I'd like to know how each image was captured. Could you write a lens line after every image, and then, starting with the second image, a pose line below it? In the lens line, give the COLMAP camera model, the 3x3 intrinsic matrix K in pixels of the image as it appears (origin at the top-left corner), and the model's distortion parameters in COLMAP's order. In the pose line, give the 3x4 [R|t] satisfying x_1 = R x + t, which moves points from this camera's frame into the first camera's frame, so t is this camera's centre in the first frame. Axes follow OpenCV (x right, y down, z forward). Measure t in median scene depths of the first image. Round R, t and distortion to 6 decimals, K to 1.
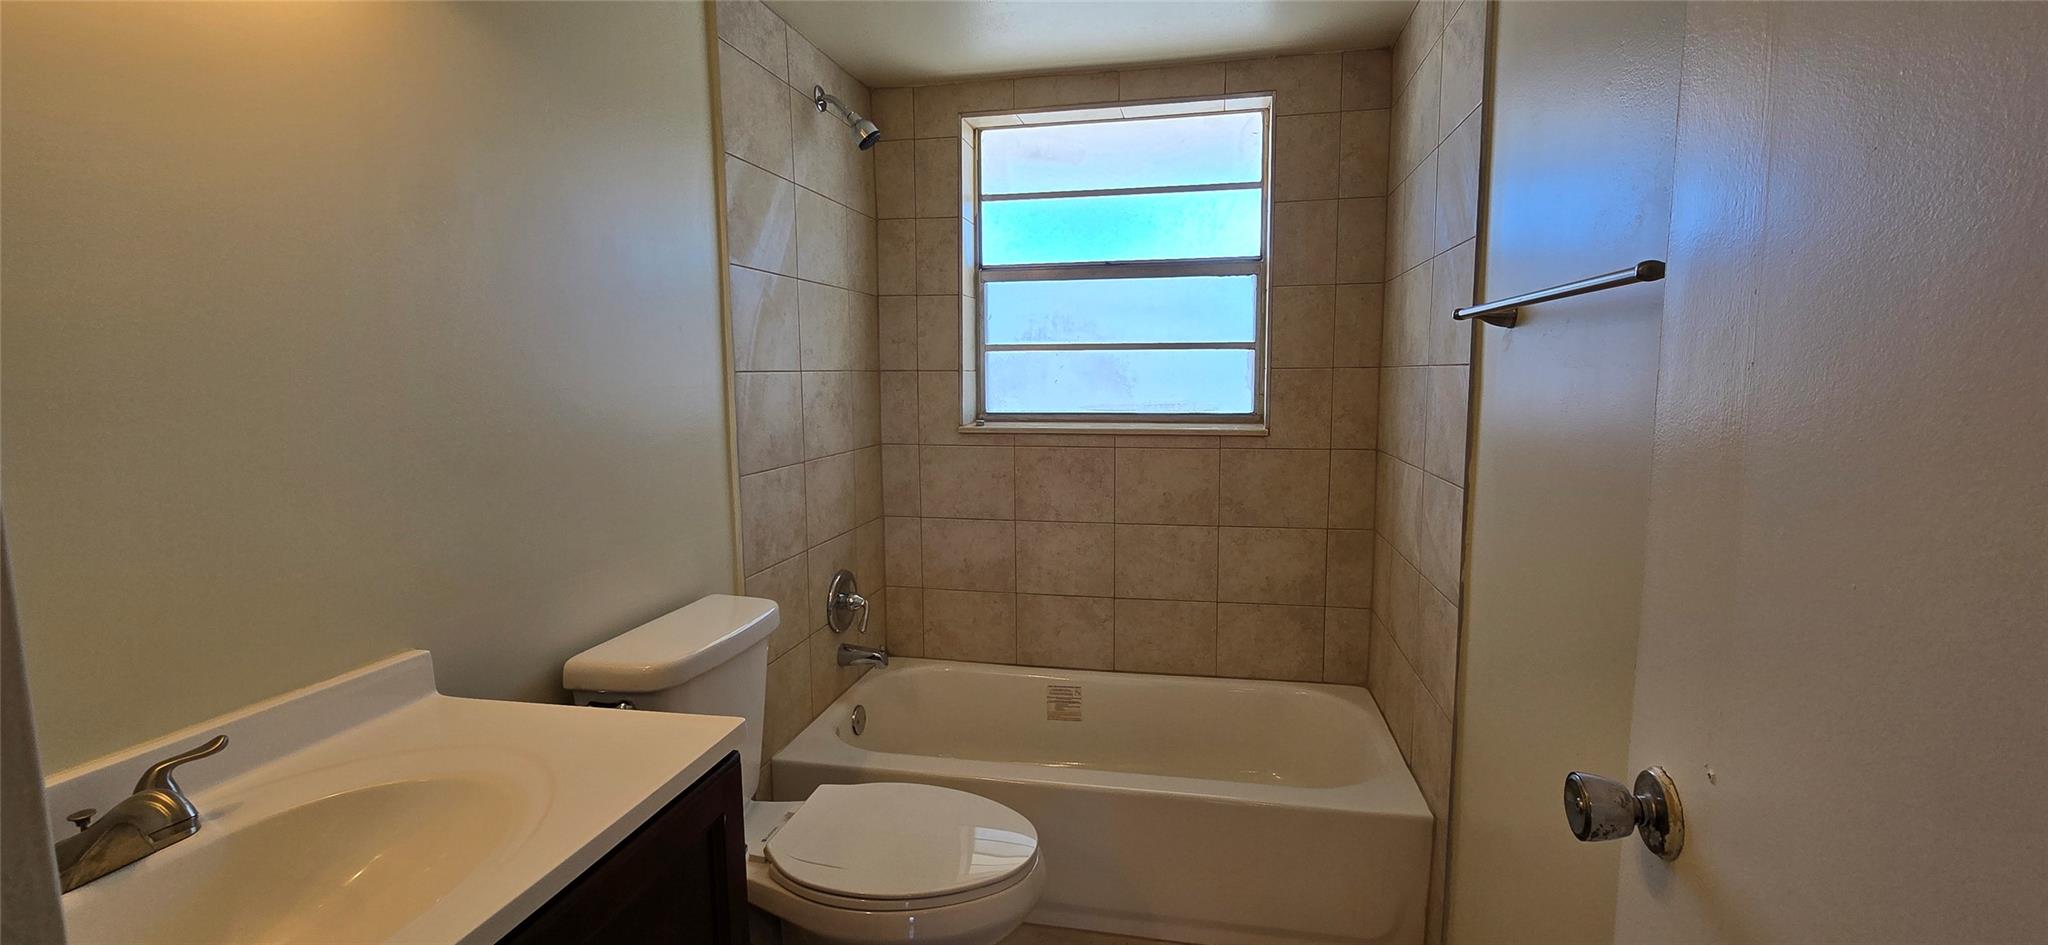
lens RADIAL K [[841.3, 0, 1032.5], [0, 841.3, 461.4], [0, 0, 1]] dist [0.000050, 0.000085]
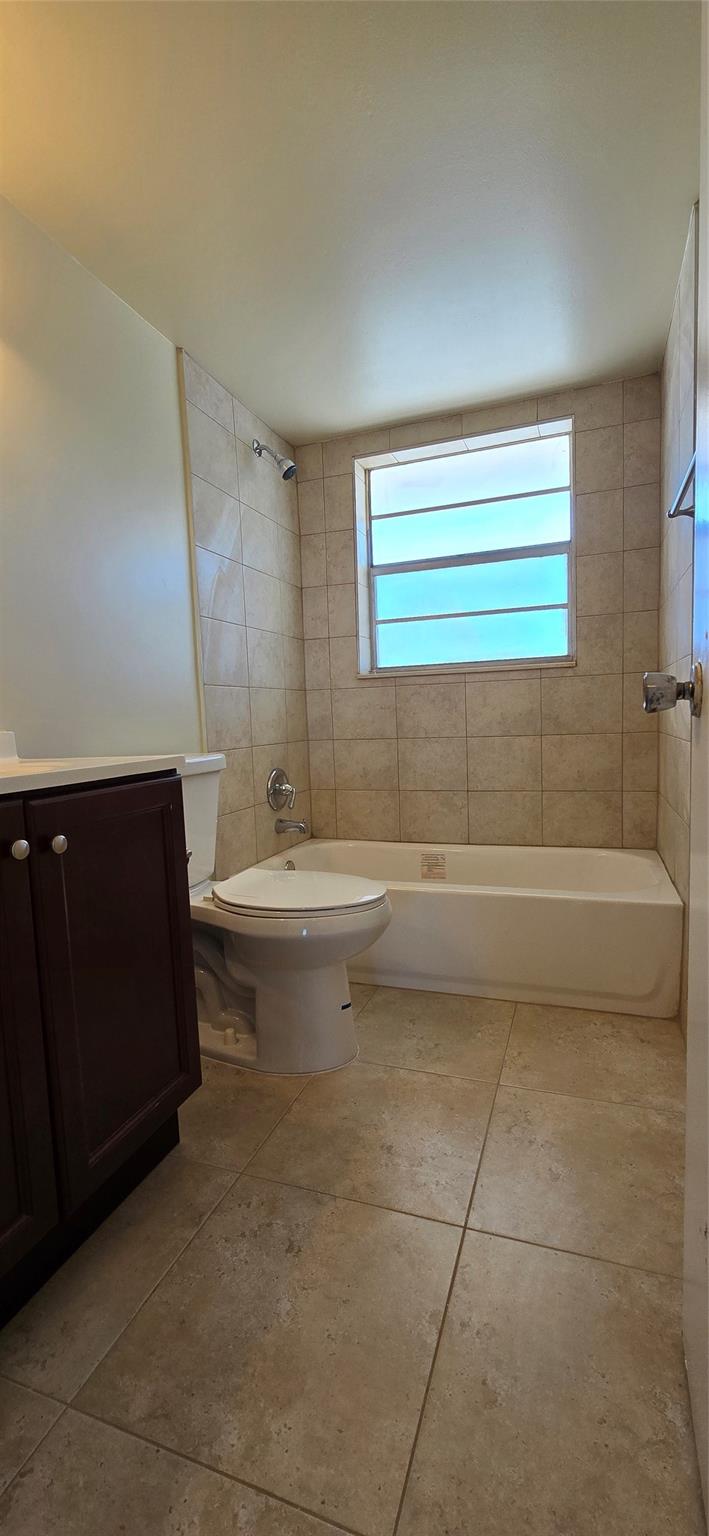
lens RADIAL K [[631.0, 0, 356.8], [0, 631.0, 777.0], [0, 0, 1]] dist [0.000050, 0.000085]
pose [[0.988701, -0.014898, -0.149162, 0.075788], [0.013093, 0.999829, -0.013078, 0.159047], [0.149331, 0.010977, 0.988726, -0.075215]]
